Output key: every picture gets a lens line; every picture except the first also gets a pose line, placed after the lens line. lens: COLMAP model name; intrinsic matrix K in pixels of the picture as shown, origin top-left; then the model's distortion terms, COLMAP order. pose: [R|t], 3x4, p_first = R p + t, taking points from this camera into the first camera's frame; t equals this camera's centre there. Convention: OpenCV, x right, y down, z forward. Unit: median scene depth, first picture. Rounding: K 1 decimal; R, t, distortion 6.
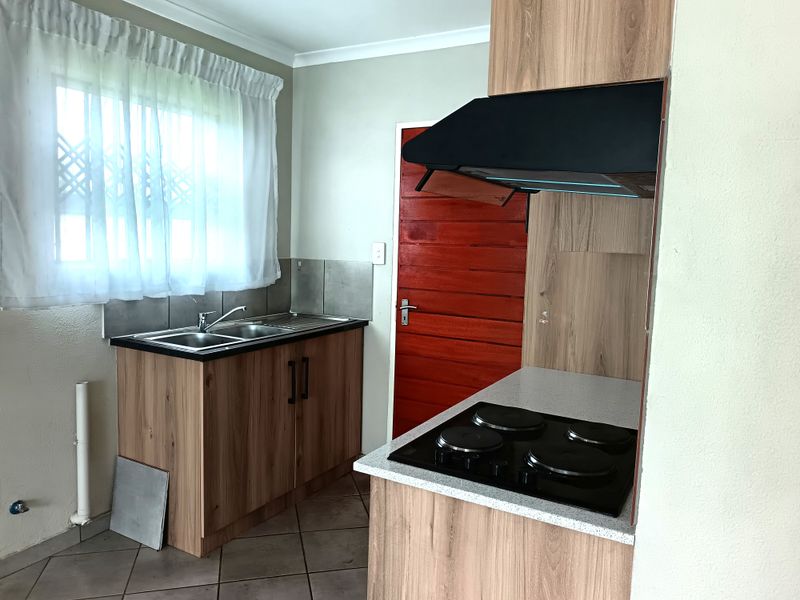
lens RADIAL K [[586.6, 0, 400.0], [0, 586.6, 300.0], [0, 0, 1]] dist [0.085774, -0.124469]
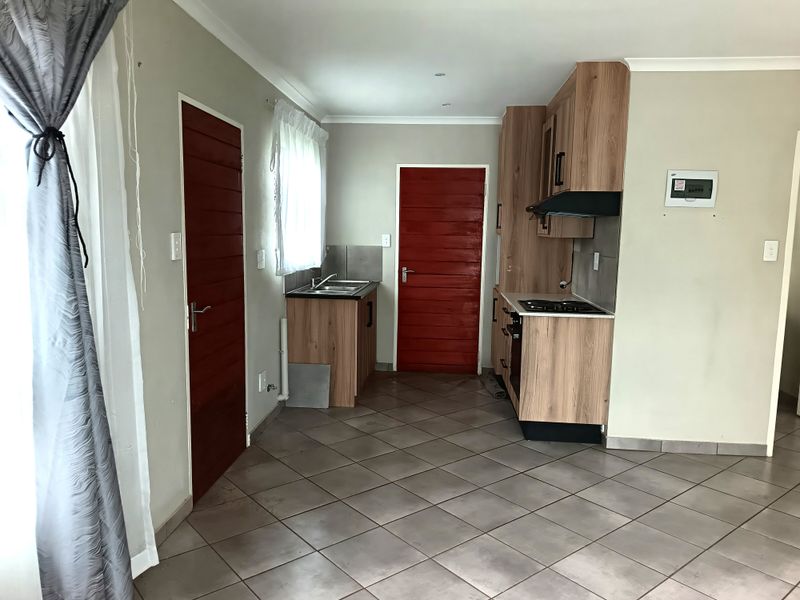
lens RADIAL K [[586.6, 0, 400.0], [0, 586.6, 300.0], [0, 0, 1]] dist [0.085774, -0.124469]
pose [[0.908120, -0.064817, 0.413663, -0.824495], [0.053796, 0.997819, 0.038250, 0.033123], [-0.415240, -0.012482, 0.909626, -0.630398]]
